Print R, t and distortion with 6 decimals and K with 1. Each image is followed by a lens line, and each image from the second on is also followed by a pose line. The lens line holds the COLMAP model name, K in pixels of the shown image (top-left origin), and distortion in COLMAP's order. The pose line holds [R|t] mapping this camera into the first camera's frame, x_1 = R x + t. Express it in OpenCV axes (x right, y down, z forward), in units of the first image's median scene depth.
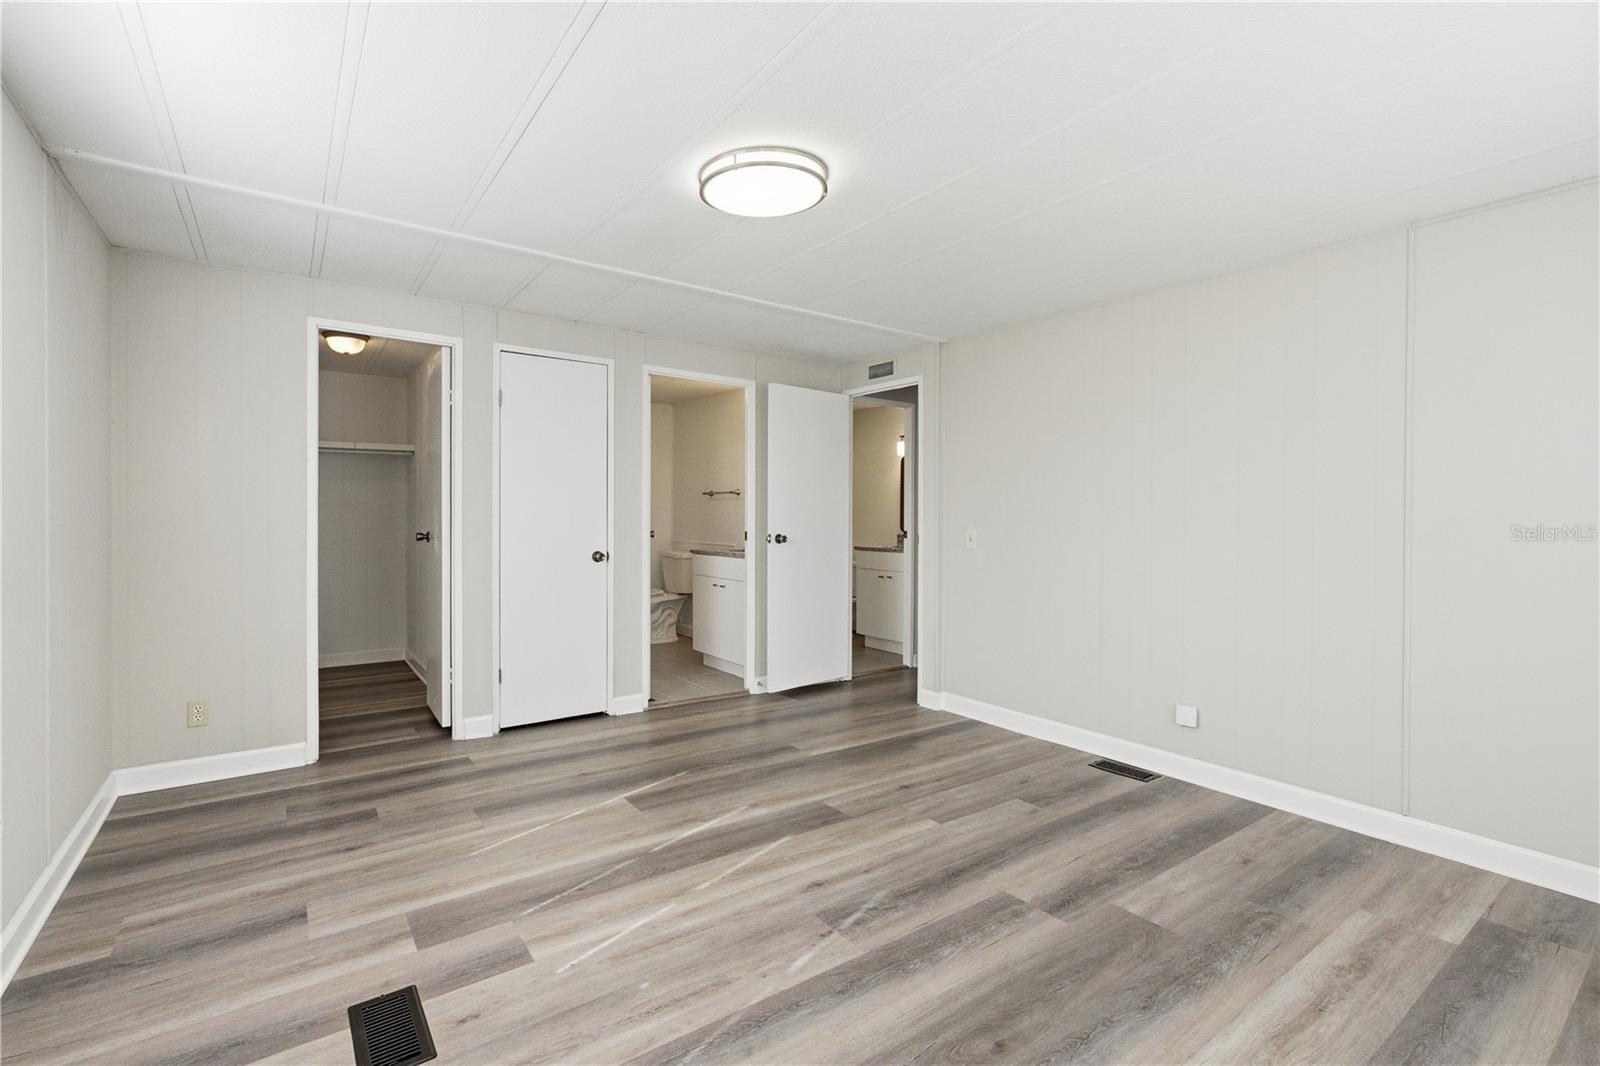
lens RADIAL K [[725.1, 0, 805.2], [0, 725.1, 522.5], [0, 0, 1]] dist [-0.009654, 0.000449]
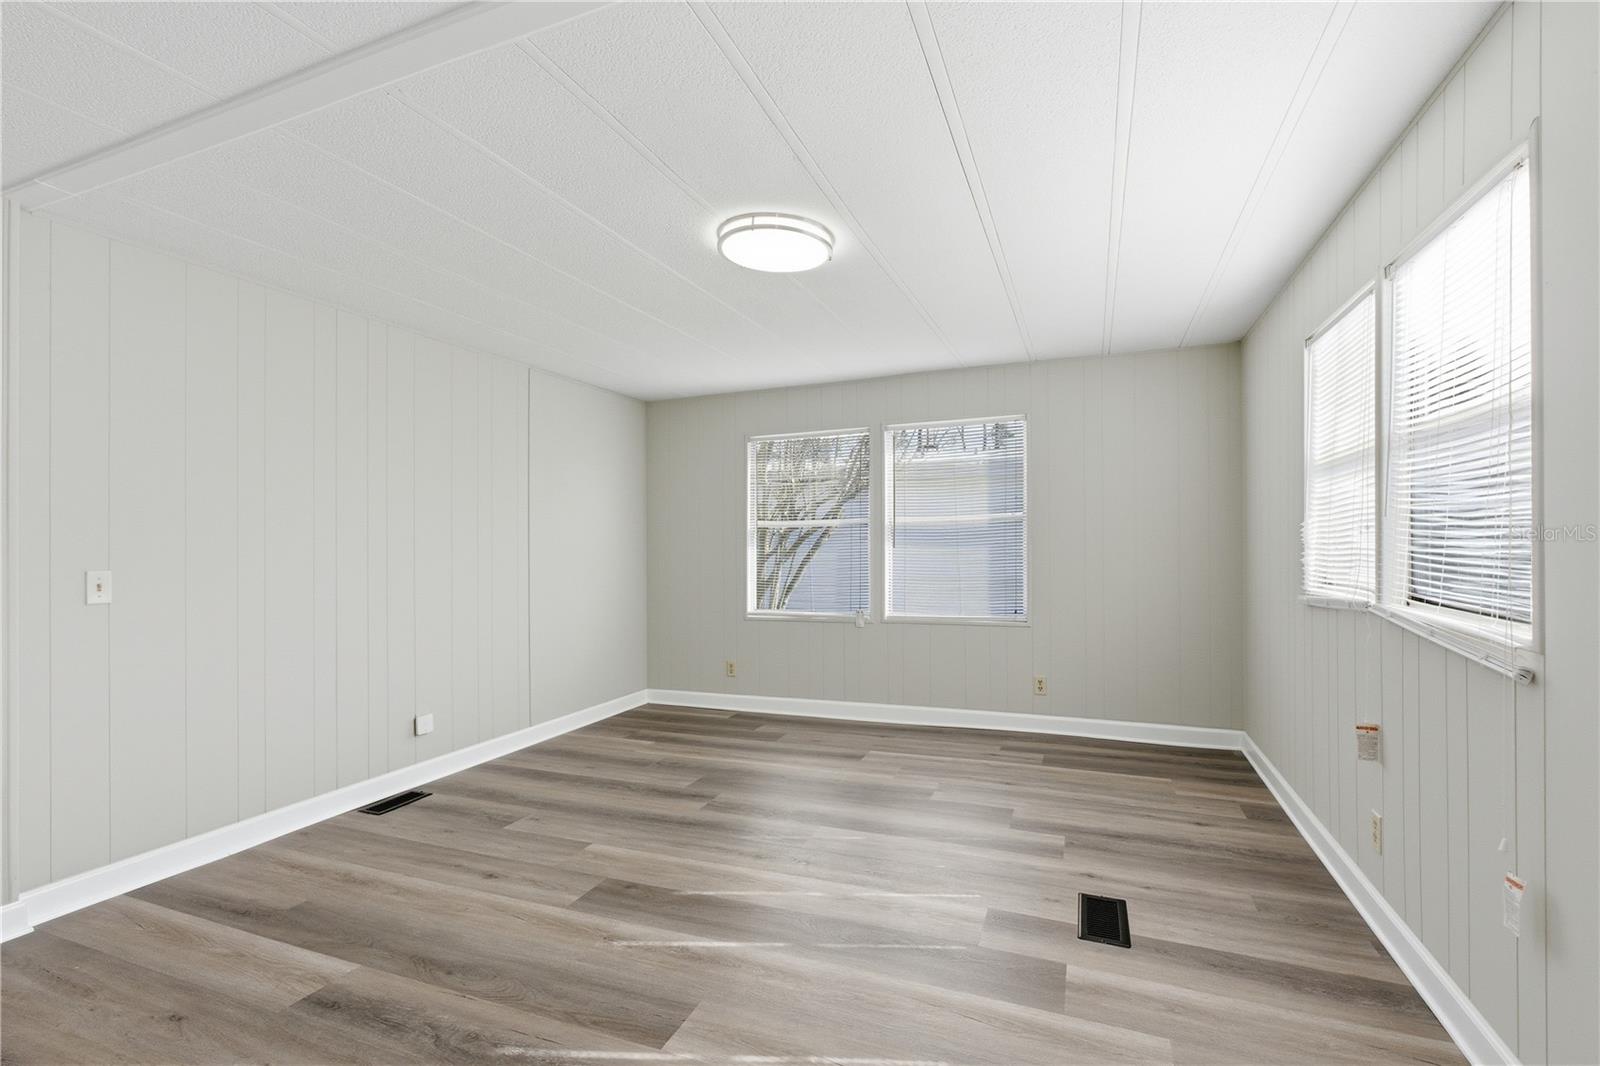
lens RADIAL K [[712.2, 0, 798.9], [0, 712.2, 536.2], [0, 0, 1]] dist [-0.006966, -0.000015]
pose [[-0.525690, 0.007226, 0.850646, -0.792584], [0.011759, 0.999930, -0.001228, -0.014377], [-0.850595, 0.009357, -0.525738, 1.219864]]
